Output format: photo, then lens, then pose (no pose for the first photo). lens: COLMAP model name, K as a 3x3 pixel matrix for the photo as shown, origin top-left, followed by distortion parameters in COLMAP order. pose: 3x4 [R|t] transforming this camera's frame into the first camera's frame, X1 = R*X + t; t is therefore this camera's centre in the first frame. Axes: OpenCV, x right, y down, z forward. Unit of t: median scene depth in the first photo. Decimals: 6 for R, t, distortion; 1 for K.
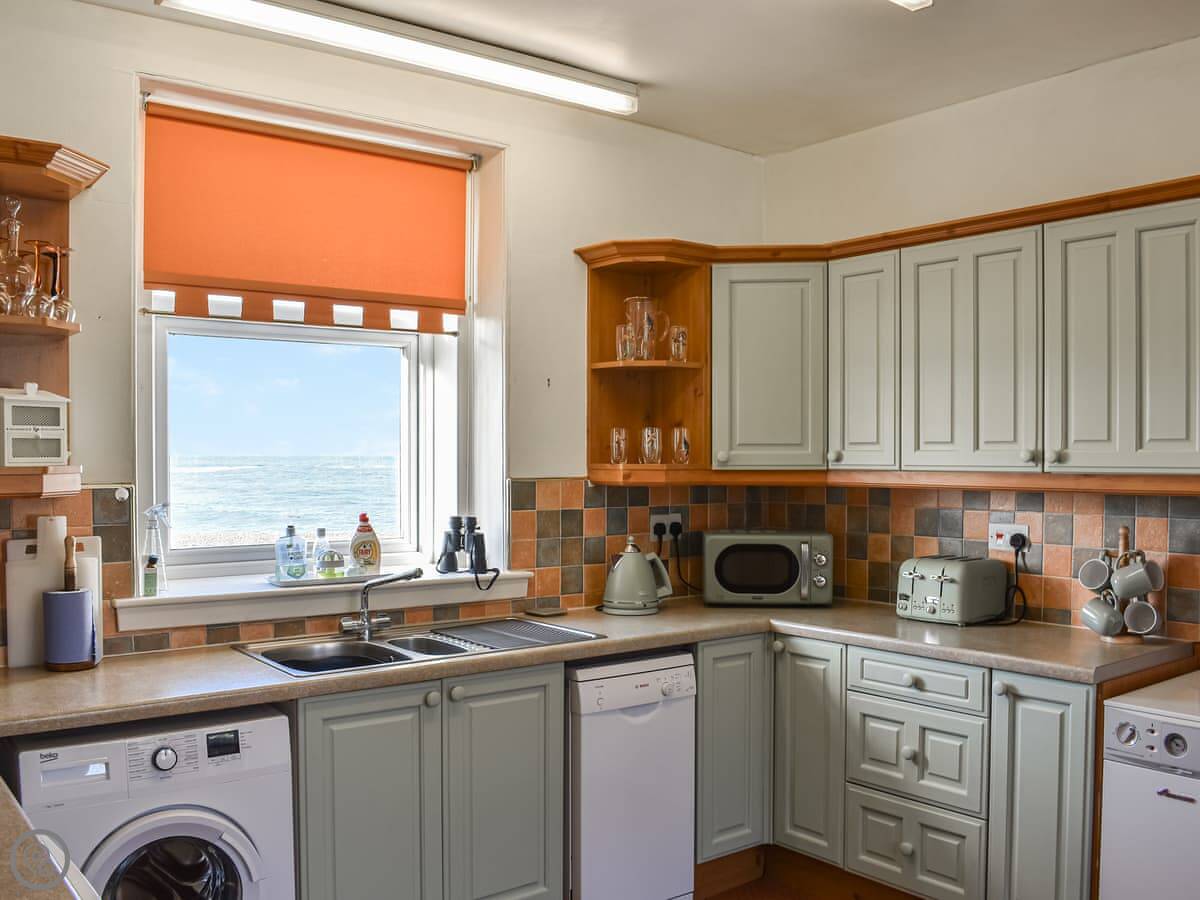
lens RADIAL K [[1091.1, 0, 617.6], [0, 1091.1, 450.7], [0, 0, 1]] dist [-0.071487, 0.002938]
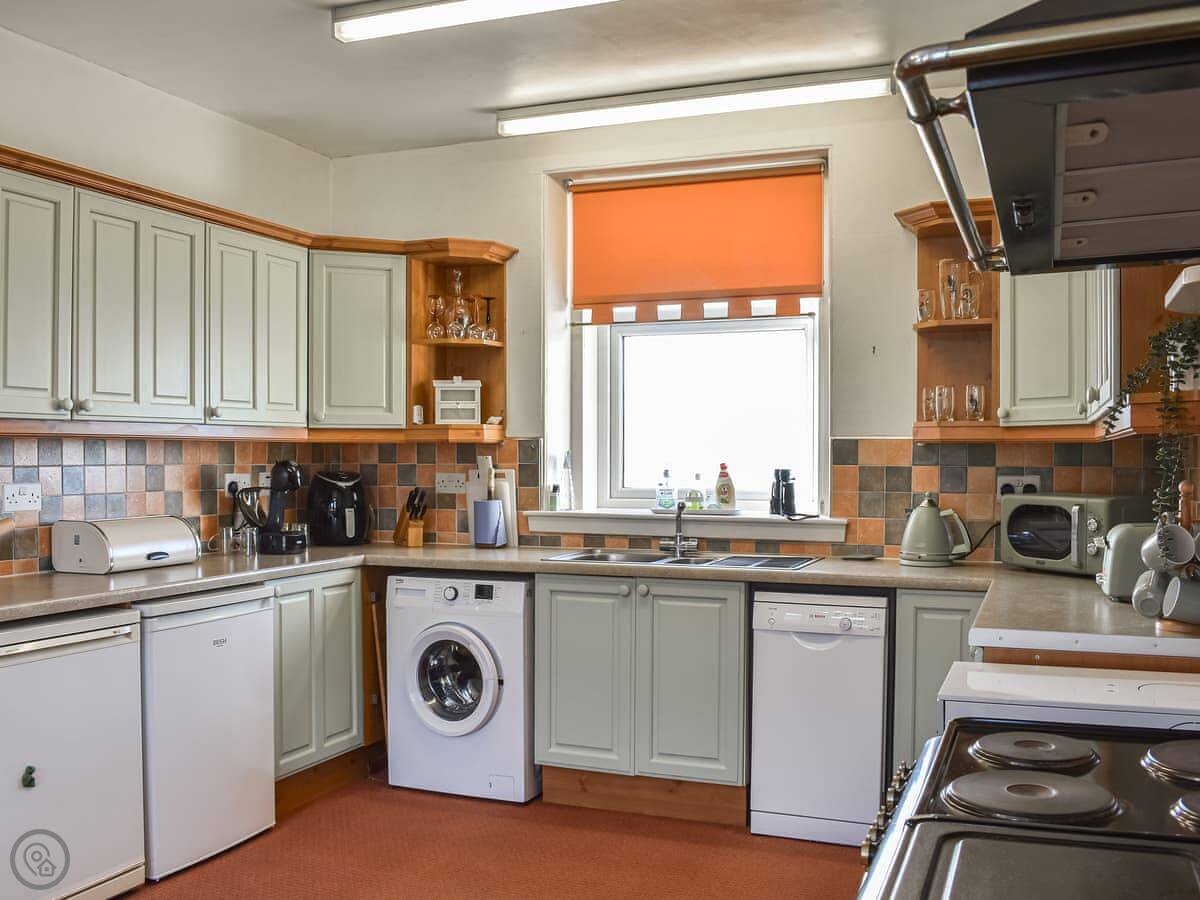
lens RADIAL K [[1146.9, 0, 600.0], [0, 1146.9, 450.0], [0, 0, 1]] dist [-0.062997, 0.006335]
pose [[0.503266, -0.003331, -0.864125, 0.831886], [0.000784, 0.999994, -0.003397, 0.044252], [0.864131, 0.001032, 0.503265, 0.192791]]
